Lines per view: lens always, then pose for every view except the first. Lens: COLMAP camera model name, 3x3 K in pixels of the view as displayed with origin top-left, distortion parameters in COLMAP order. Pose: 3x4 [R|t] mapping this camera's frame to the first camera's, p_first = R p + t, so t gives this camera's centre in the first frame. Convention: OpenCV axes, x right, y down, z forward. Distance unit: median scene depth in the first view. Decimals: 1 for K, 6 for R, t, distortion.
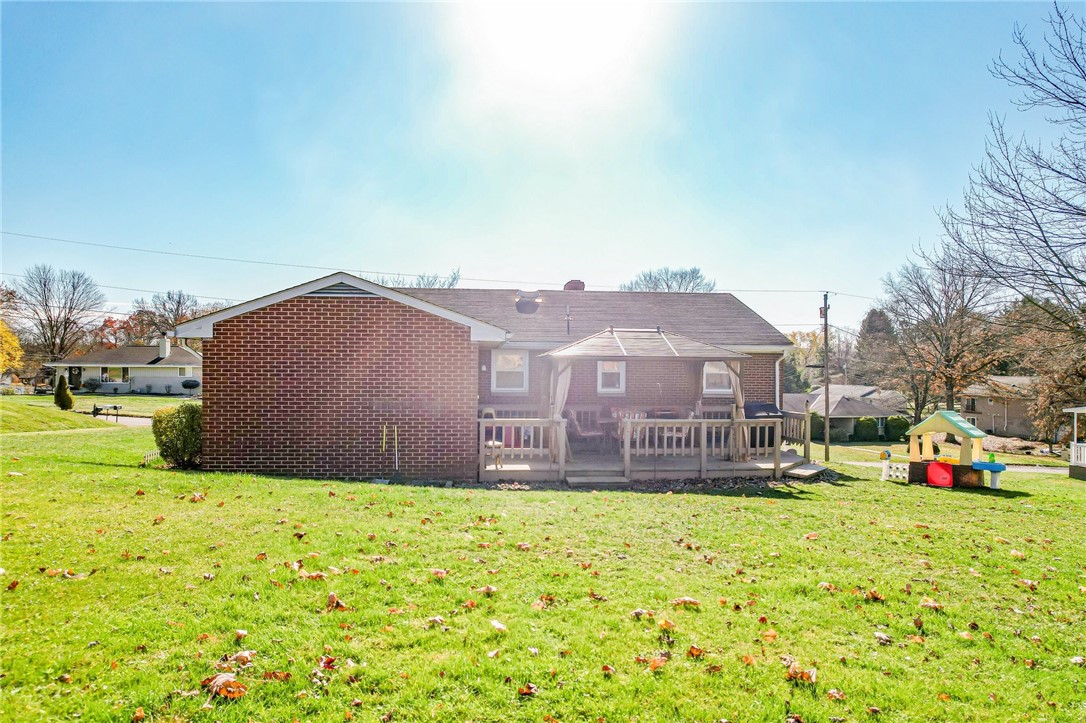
lens RADIAL K [[703.1, 0, 545.8], [0, 703.1, 364.3], [0, 0, 1]] dist [-0.089389, 0.083996]
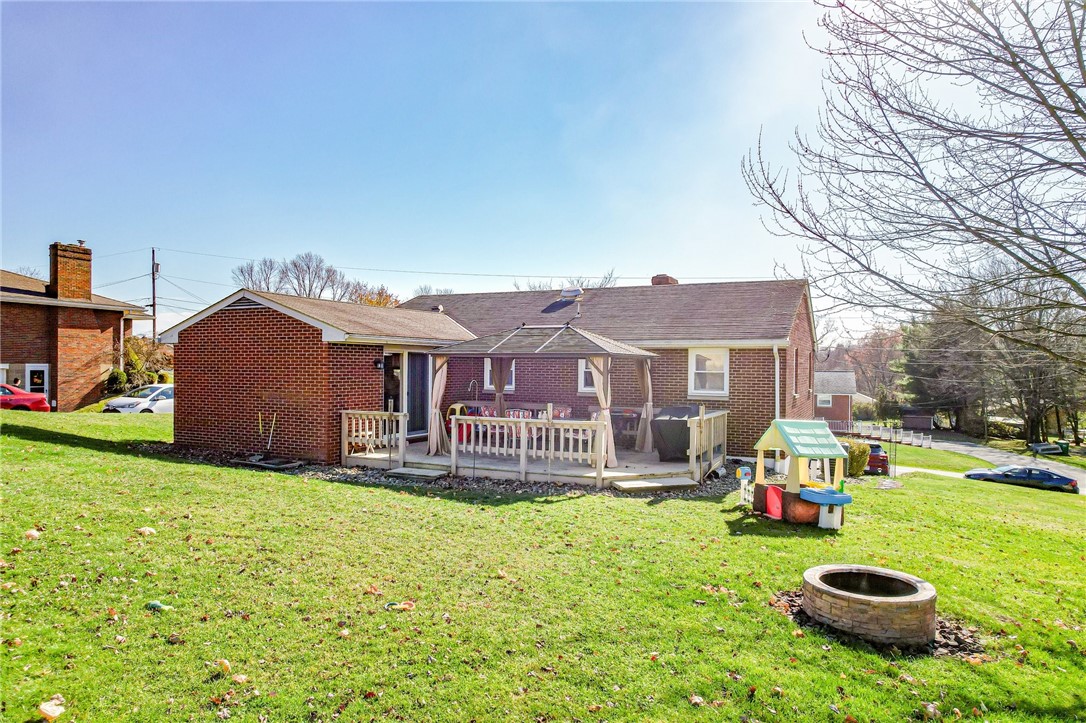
lens RADIAL K [[703.1, 0, 545.8], [0, 703.1, 364.3], [0, 0, 1]] dist [-0.089389, 0.083996]
pose [[0.844652, -0.004216, -0.535299, 0.749947], [-0.000642, 0.999960, -0.008888, 0.013335], [0.535315, 0.007851, 0.844616, 0.211326]]
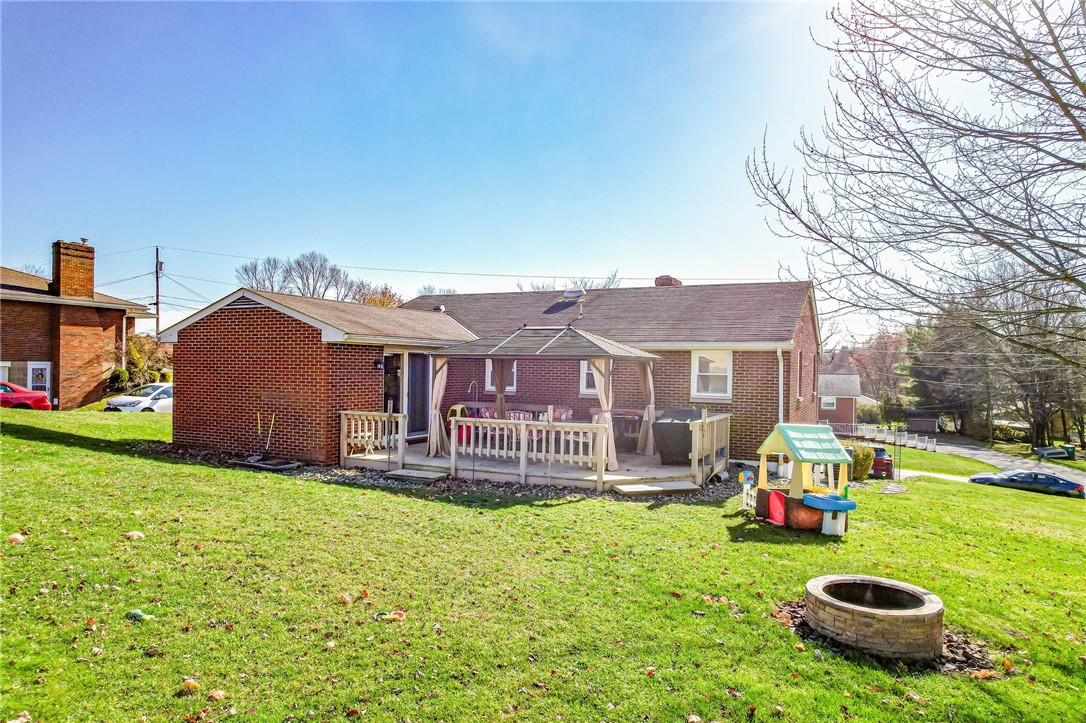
lens RADIAL K [[701.9, 0, 545.1], [0, 701.9, 366.6], [0, 0, 1]] dist [-0.085669, 0.080250]
pose [[0.841135, 0.002393, -0.540819, 0.747248], [-0.006798, 0.999958, -0.006149, 0.011511], [0.540782, 0.008848, 0.841116, 0.223352]]
